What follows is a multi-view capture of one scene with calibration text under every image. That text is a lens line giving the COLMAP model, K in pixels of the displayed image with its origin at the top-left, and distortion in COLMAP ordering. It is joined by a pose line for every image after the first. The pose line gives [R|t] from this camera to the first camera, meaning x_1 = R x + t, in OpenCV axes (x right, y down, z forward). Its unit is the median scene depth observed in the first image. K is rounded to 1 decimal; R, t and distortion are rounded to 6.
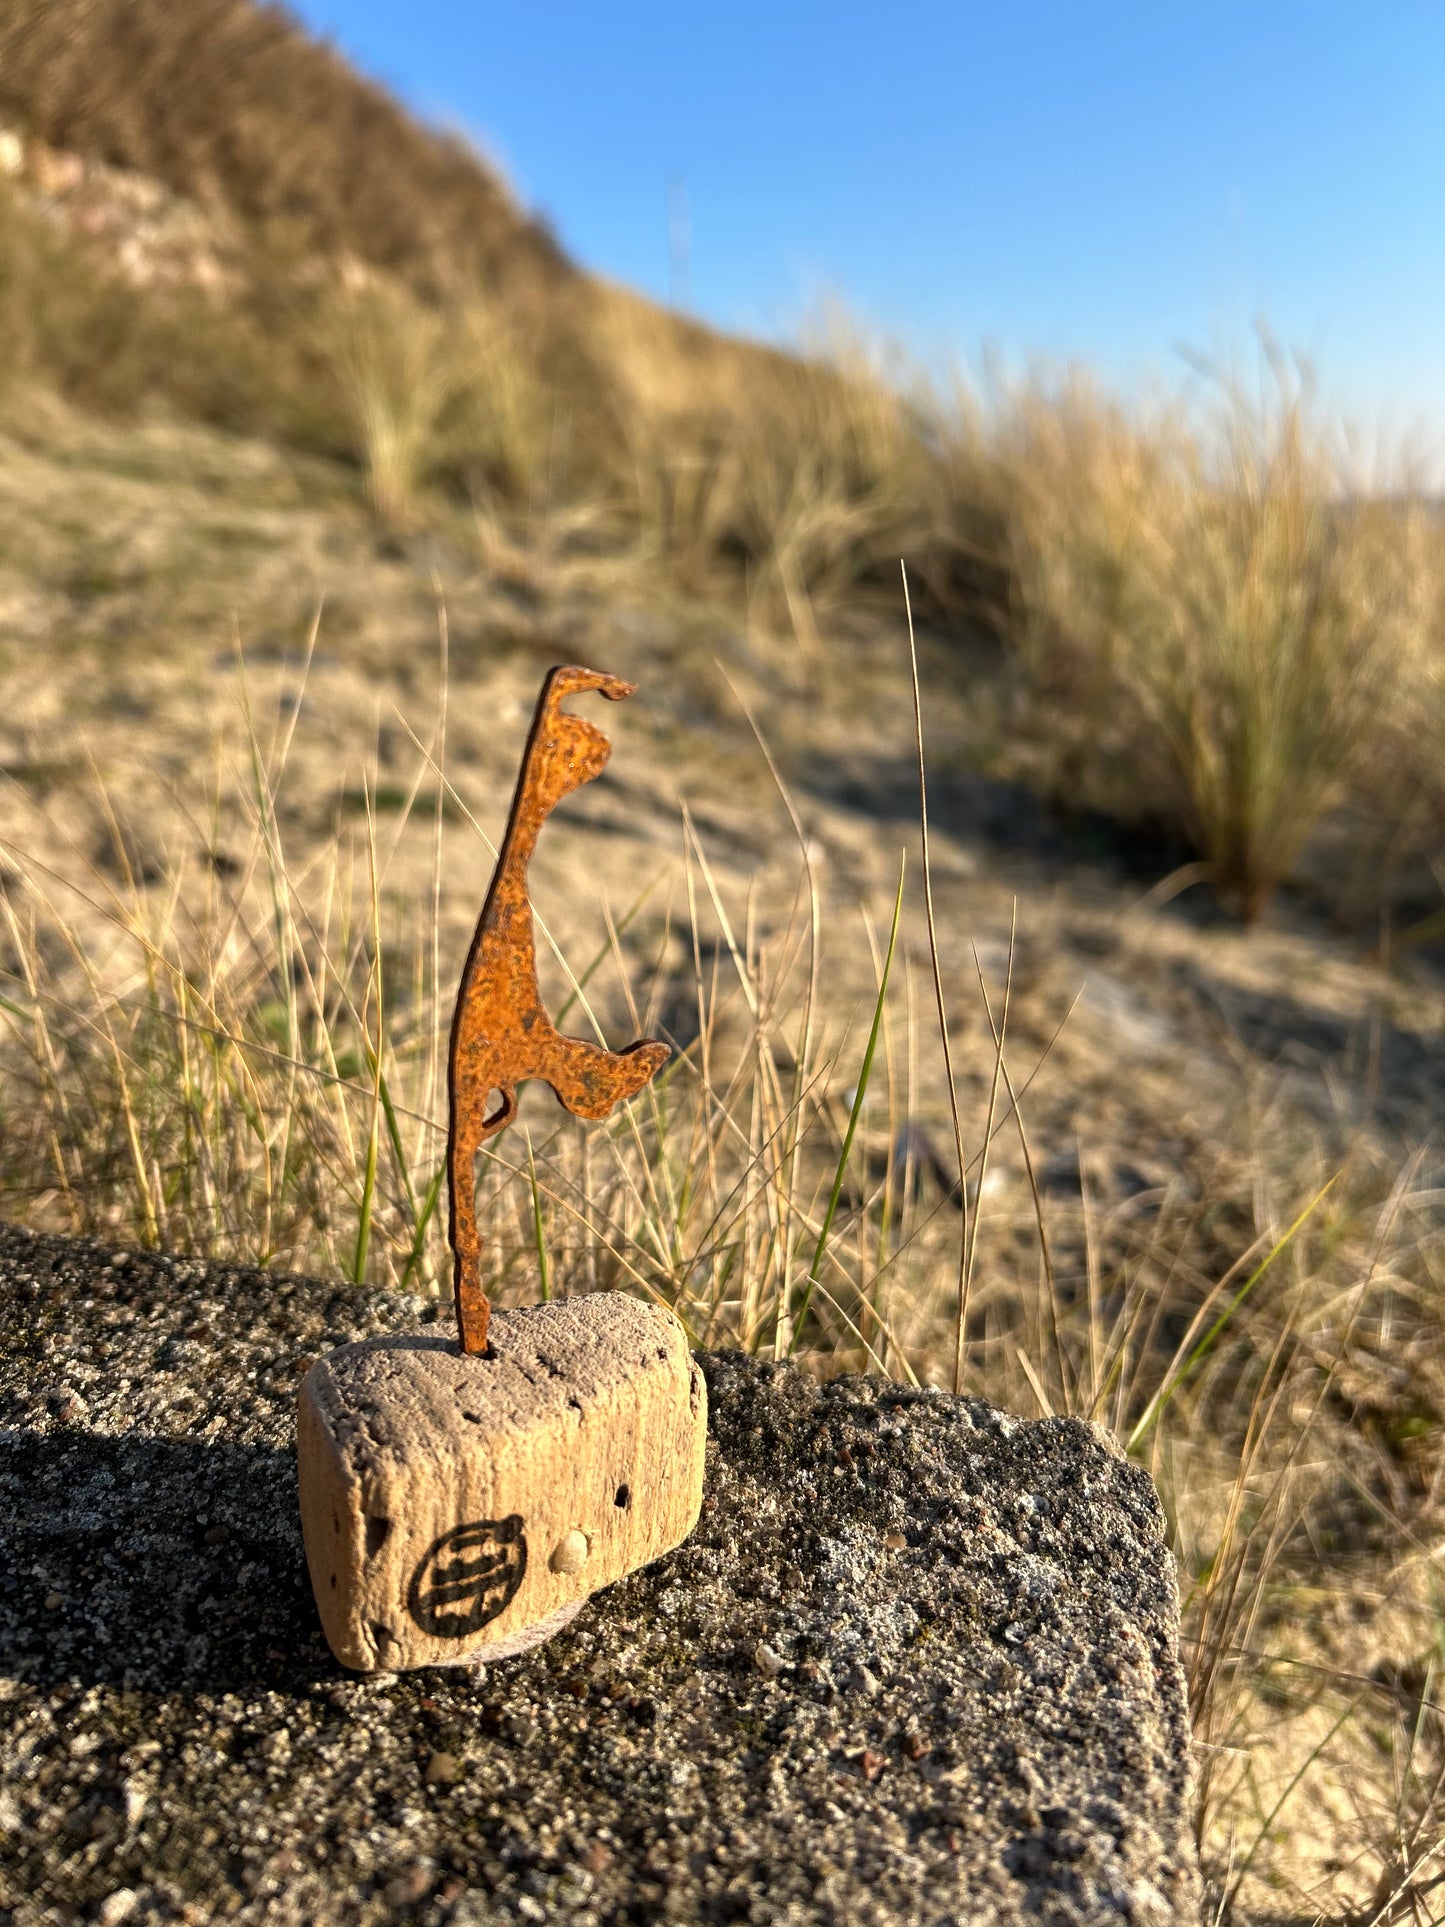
lens RADIAL K [[1494.4, 0, 728.2], [0, 1494.4, 962.5], [0, 0, 1]] dist [-0.018970, 0.005264]
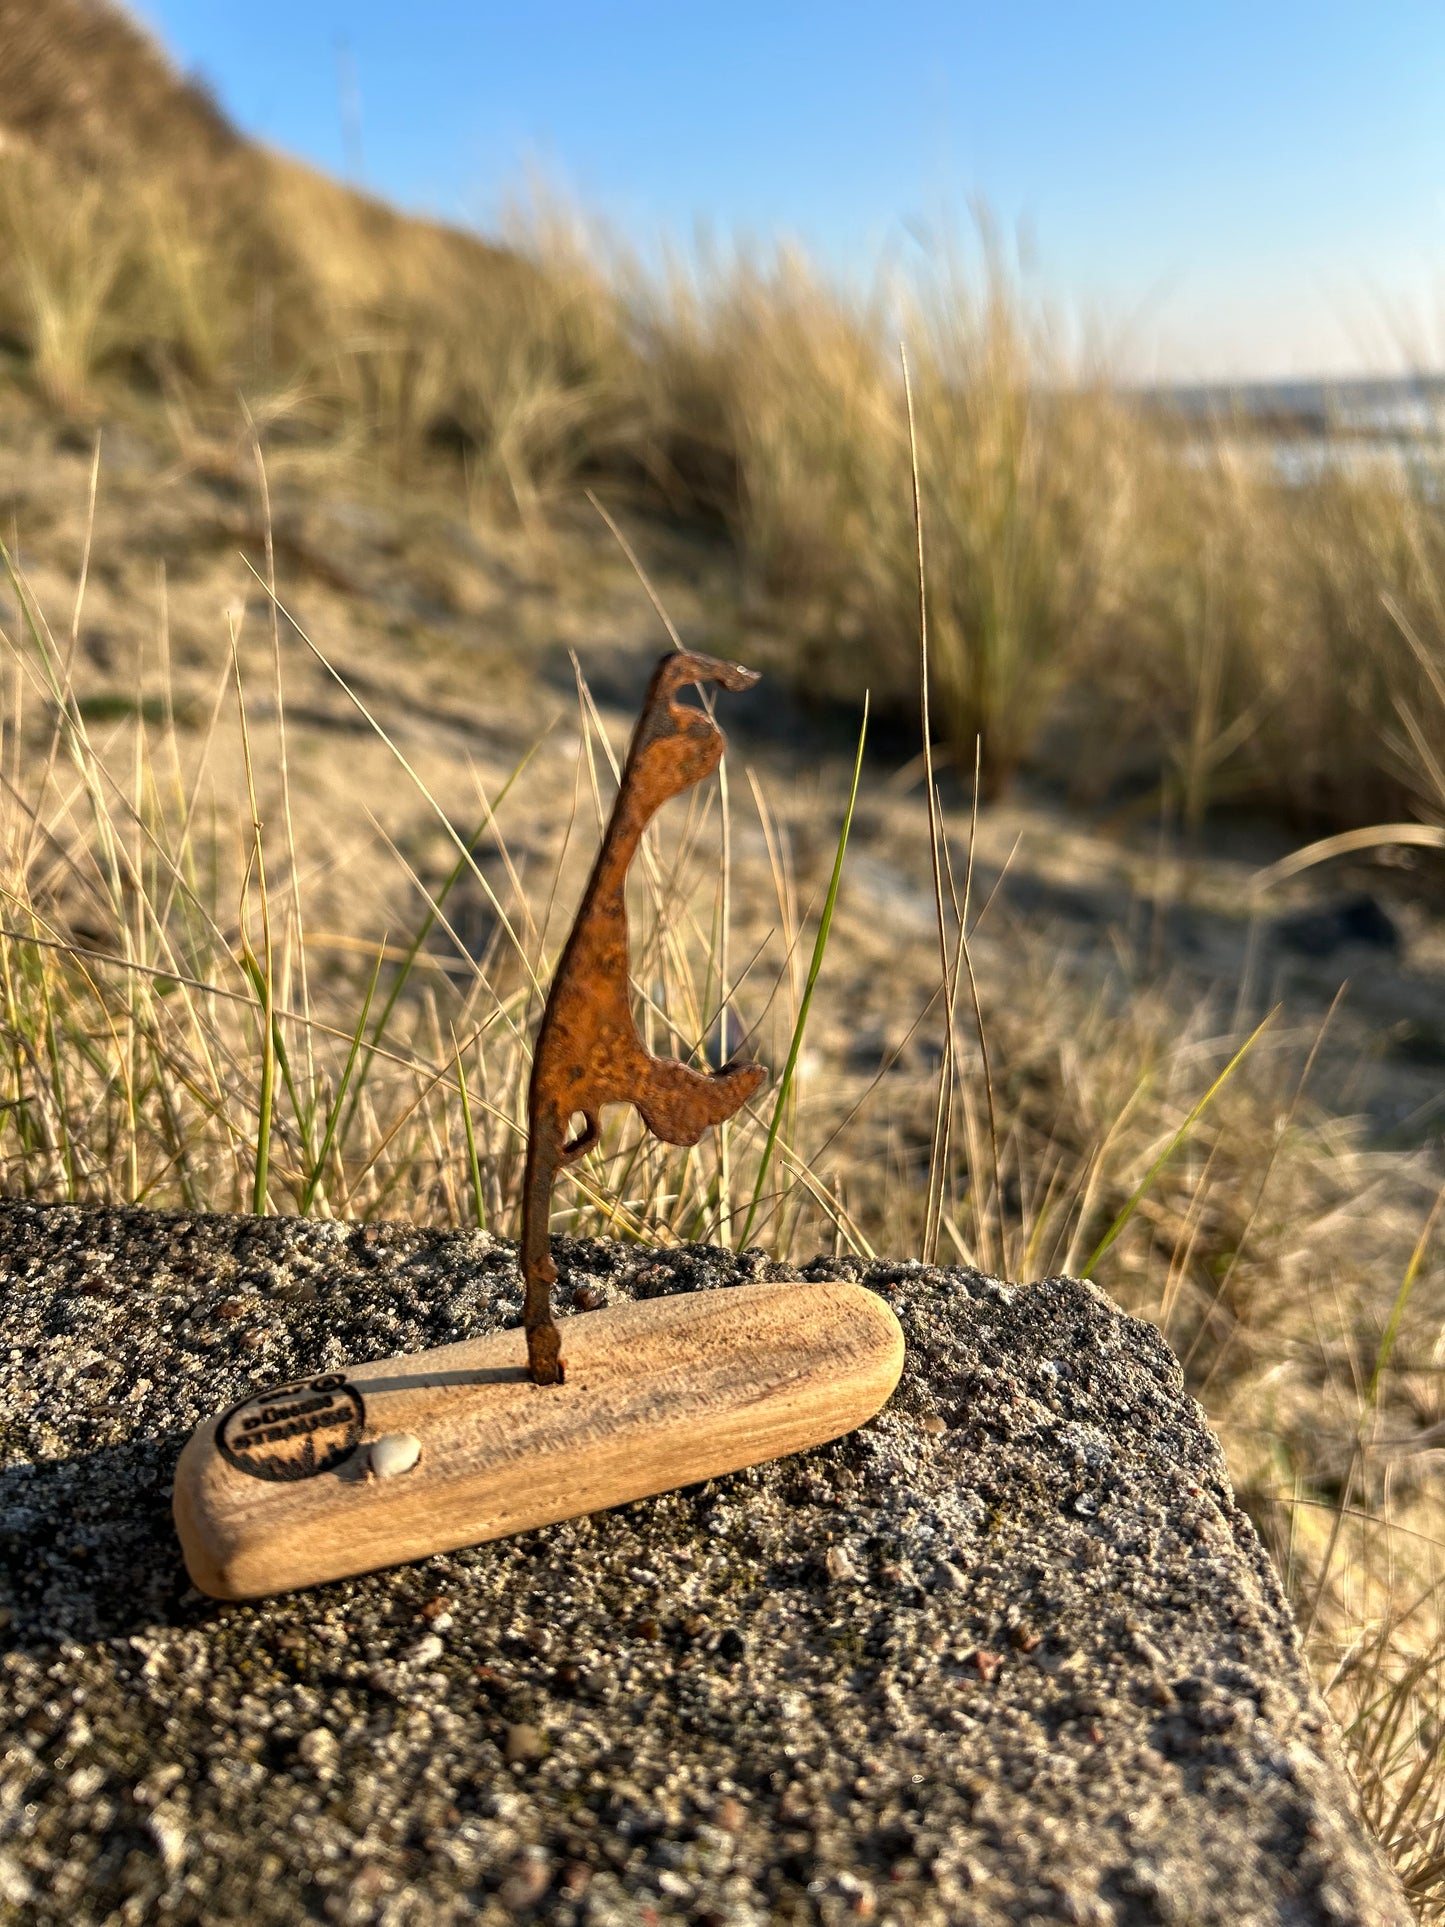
lens RADIAL K [[1494.4, 0, 712.3], [0, 1494.4, 964.7], [0, 0, 1]] dist [-0.018970, 0.005264]
pose [[0.982762, -0.067830, 0.171982, -0.187755], [0.056808, 0.996052, 0.068221, 0.034299], [-0.175931, -0.057275, 0.982735, 0.142233]]
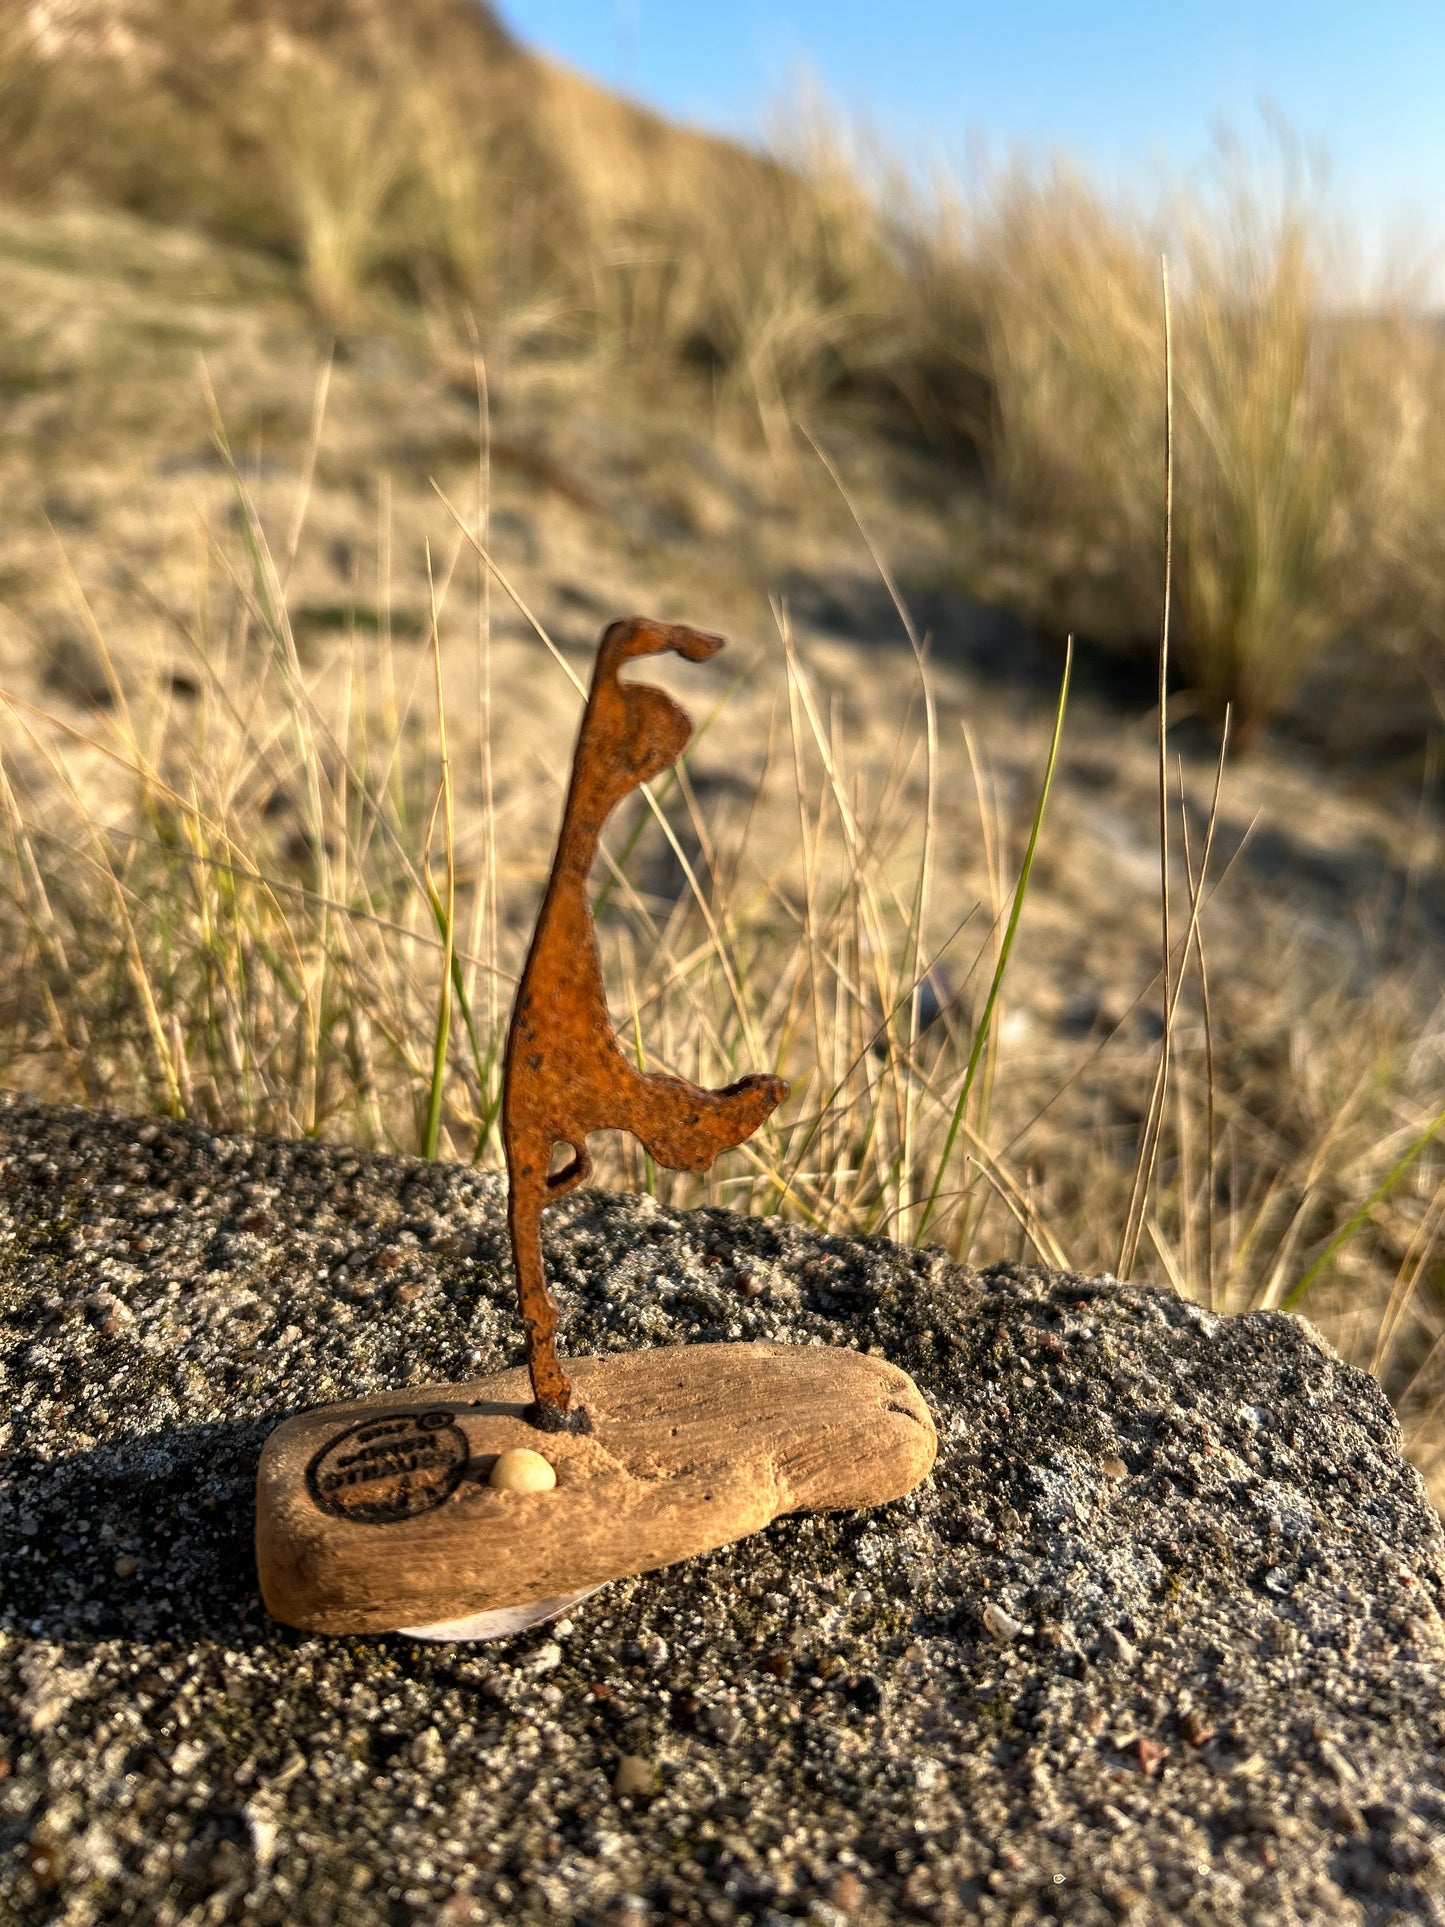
lens RADIAL K [[1494.4, 0, 721.5], [0, 1494.4, 964.3], [0, 0, 1]] dist [-0.018970, 0.005264]
pose [[0.999452, -0.001710, 0.033054, -0.158494], [-0.001993, 0.993745, 0.111658, 0.009265], [-0.033038, -0.111663, 0.993197, 0.222277]]
